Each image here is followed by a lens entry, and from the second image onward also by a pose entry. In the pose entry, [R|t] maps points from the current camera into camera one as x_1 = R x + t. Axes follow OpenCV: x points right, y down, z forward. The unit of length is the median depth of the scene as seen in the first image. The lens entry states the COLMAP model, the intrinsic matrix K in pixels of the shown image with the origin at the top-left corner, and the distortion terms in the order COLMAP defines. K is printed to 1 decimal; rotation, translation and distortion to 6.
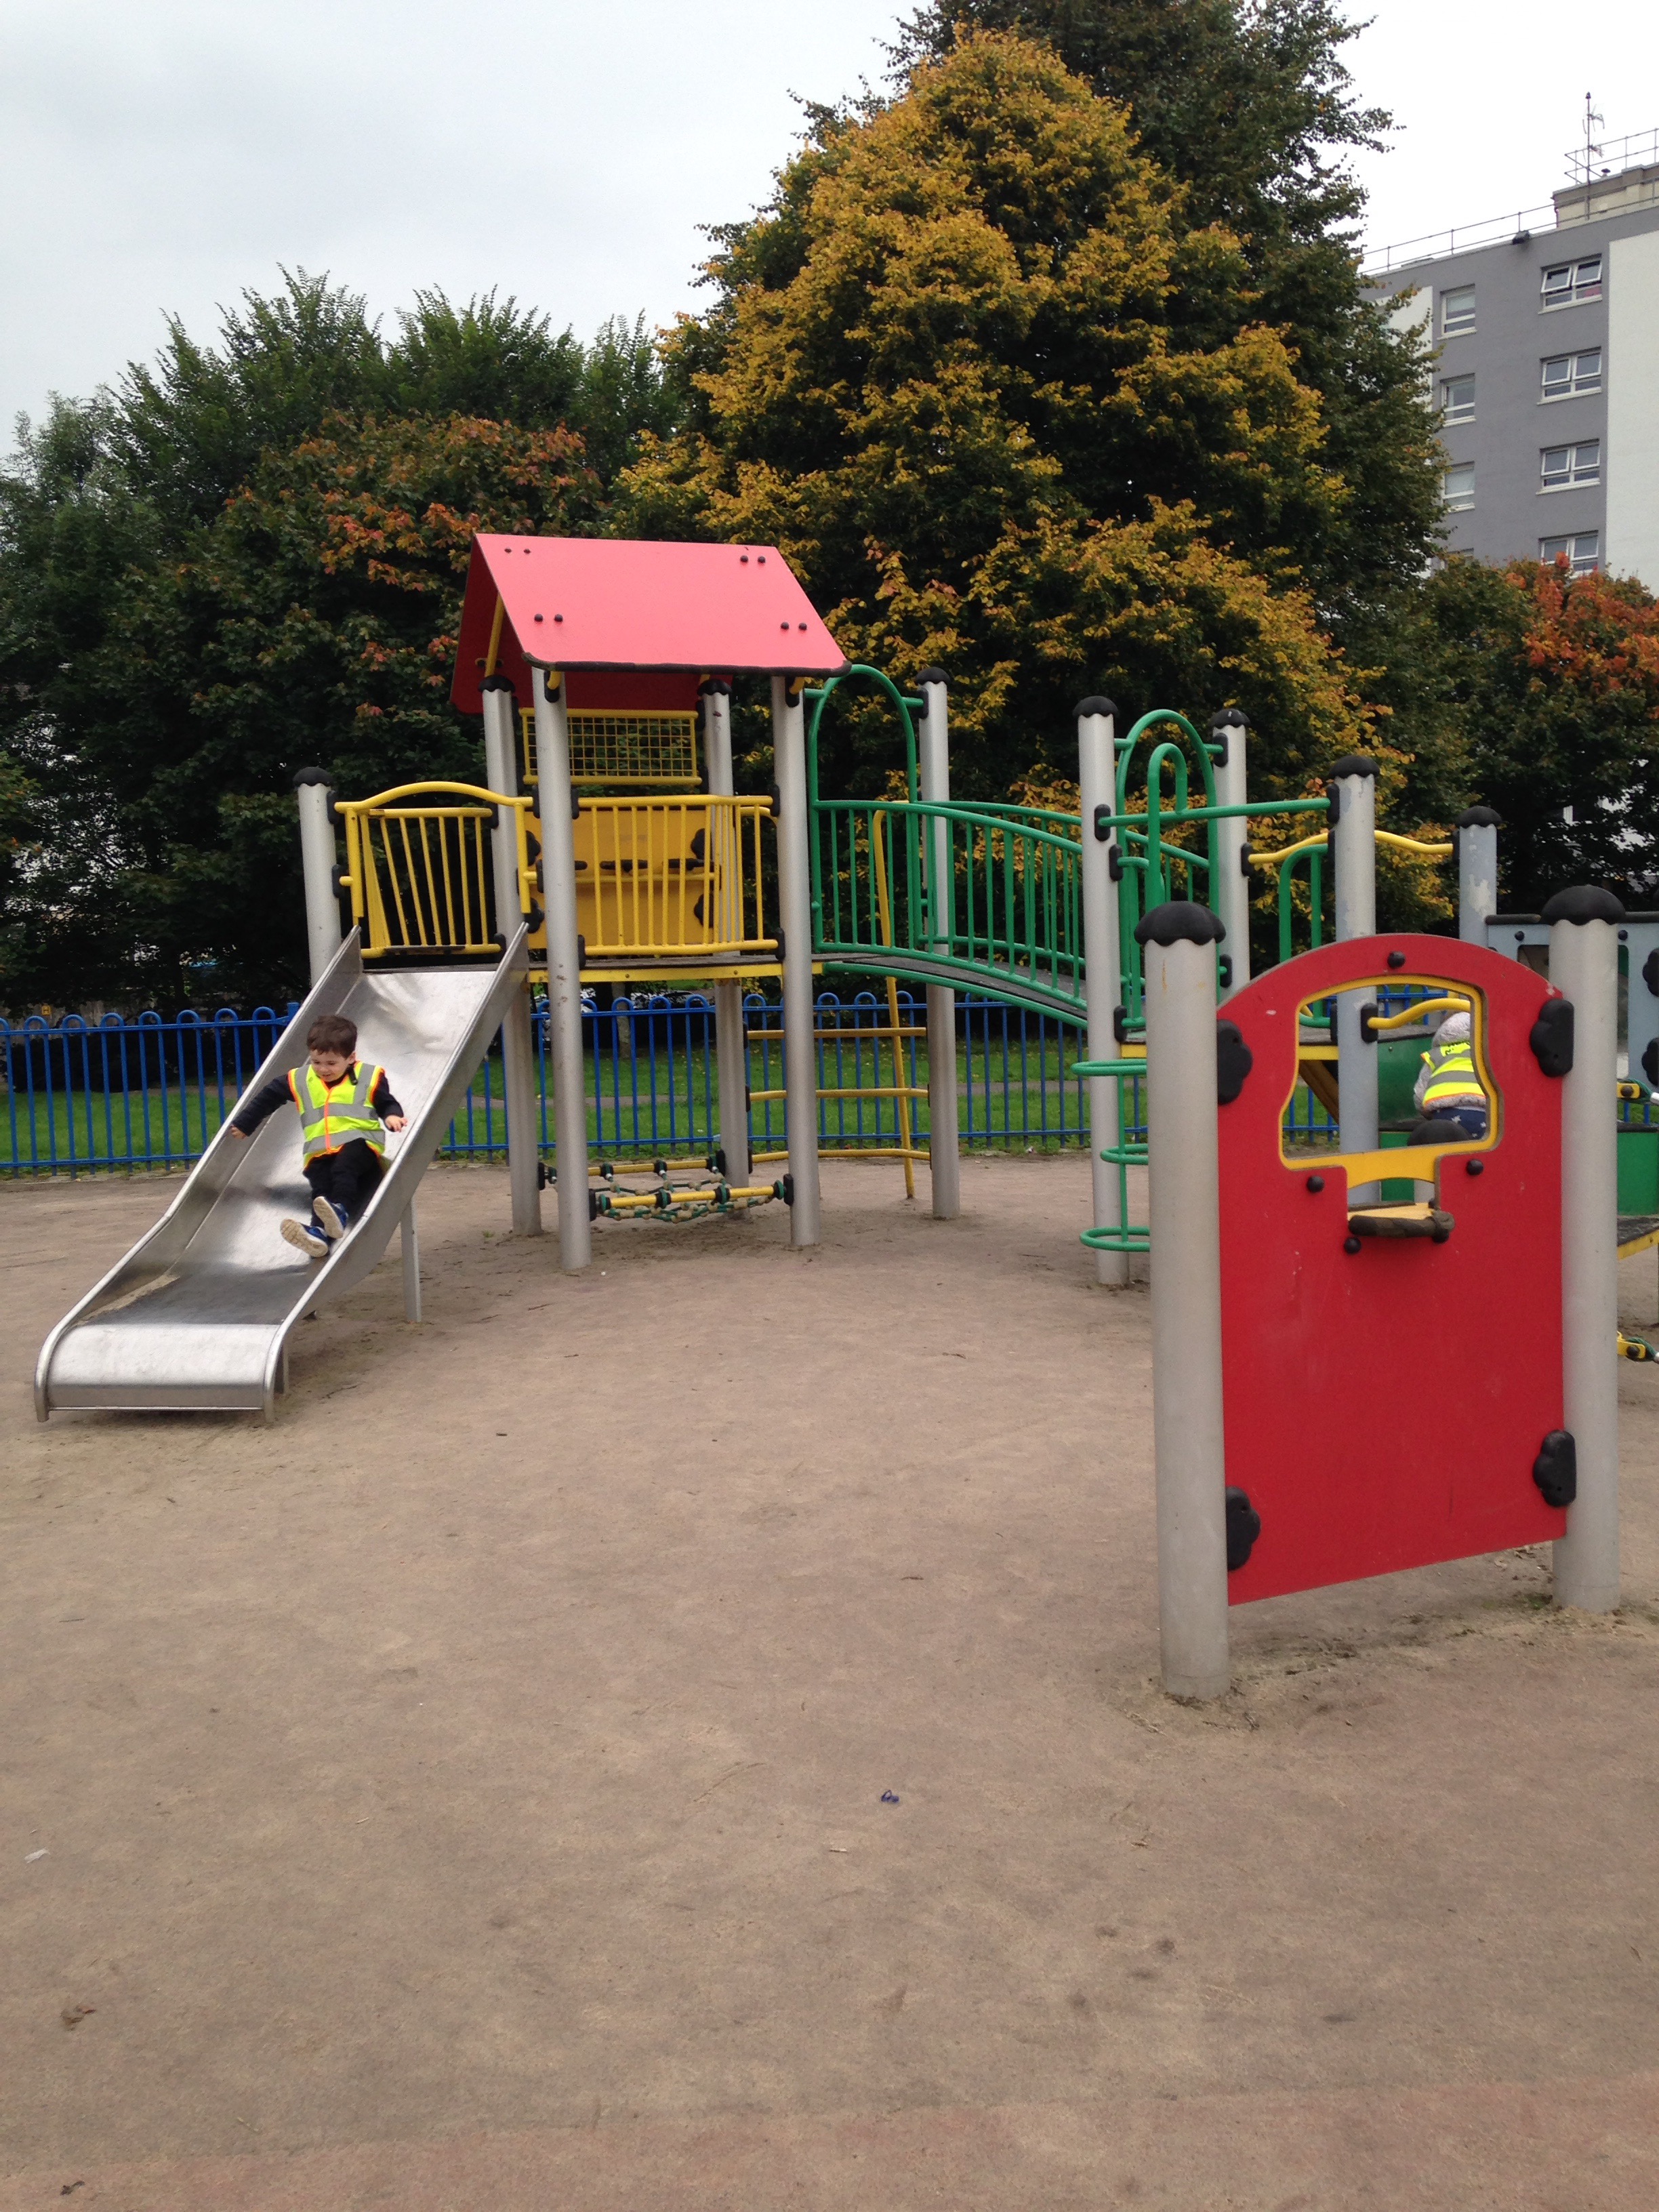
lens RADIAL K [[2021.4, 0, 898.9], [0, 2021.4, 1030.5], [0, 0, 1]] dist [0.282232, -0.404705]
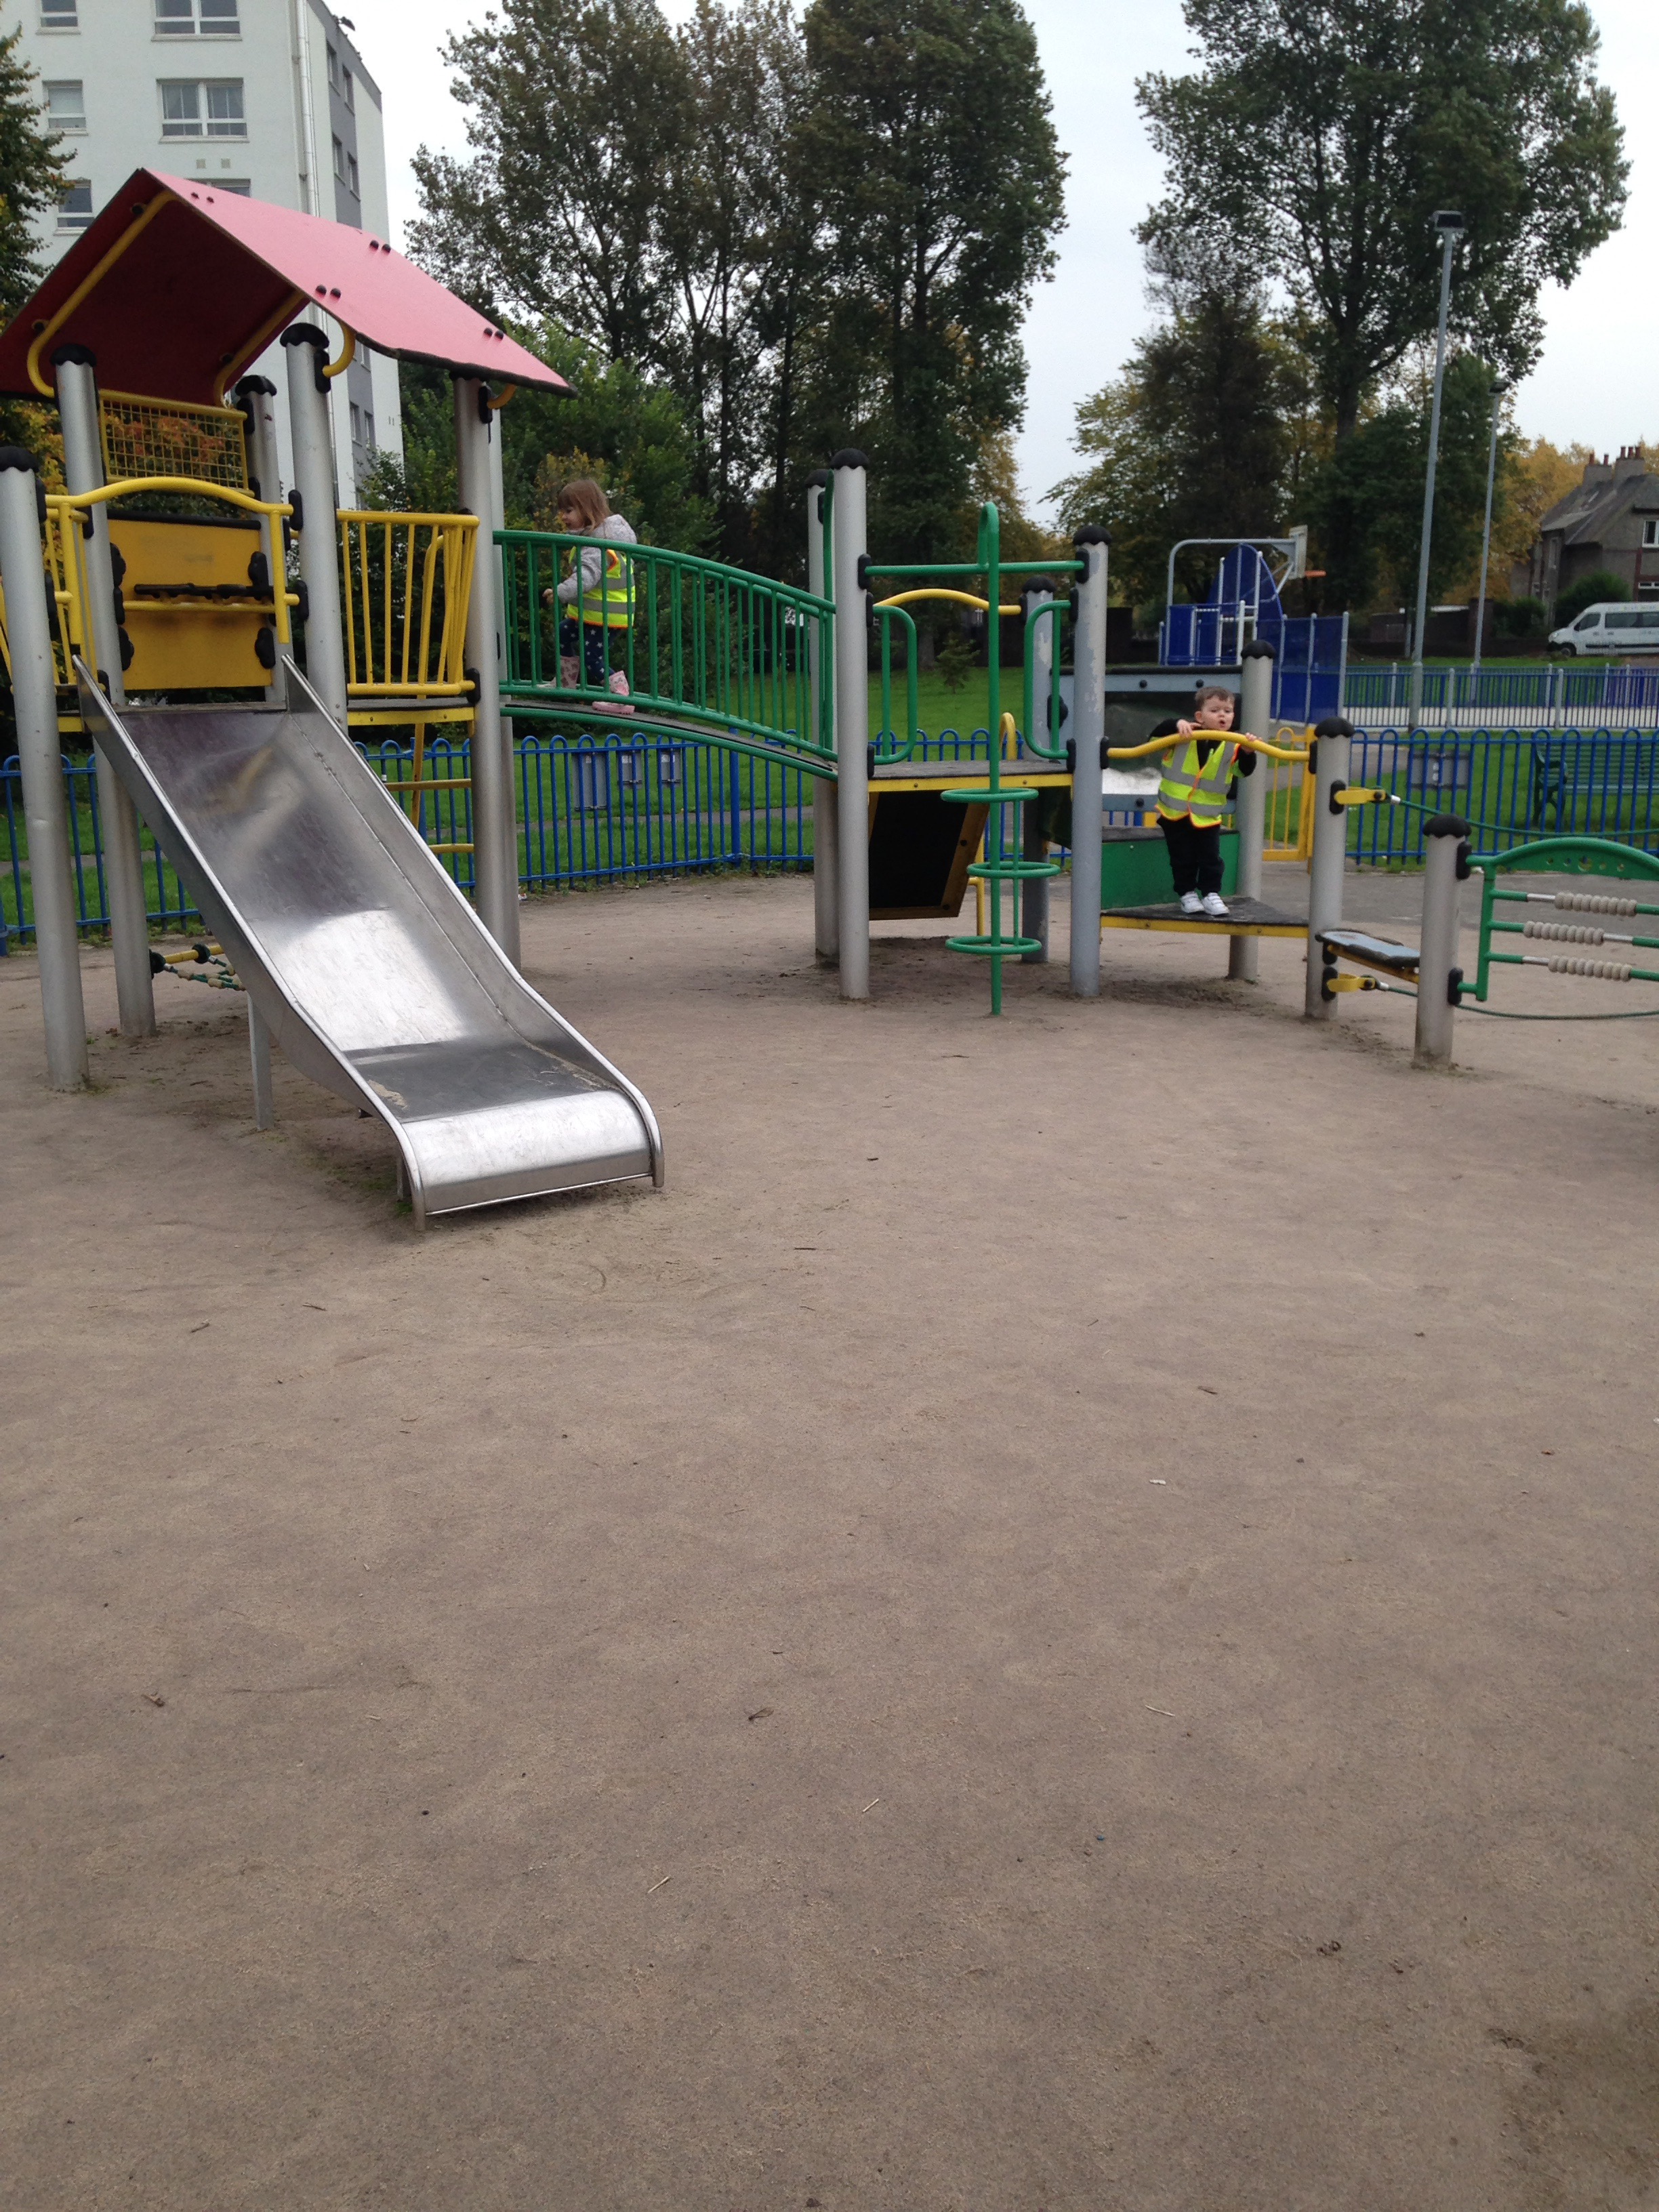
lens RADIAL K [[2040.7, 0, 815.9], [0, 2040.7, 970.2], [0, 0, 1]] dist [0.302205, -0.470423]
pose [[0.702783, -0.087309, 0.706027, -0.578406], [0.034463, 0.995454, 0.088795, 0.007302], [-0.710569, -0.038072, 0.702596, 0.194091]]
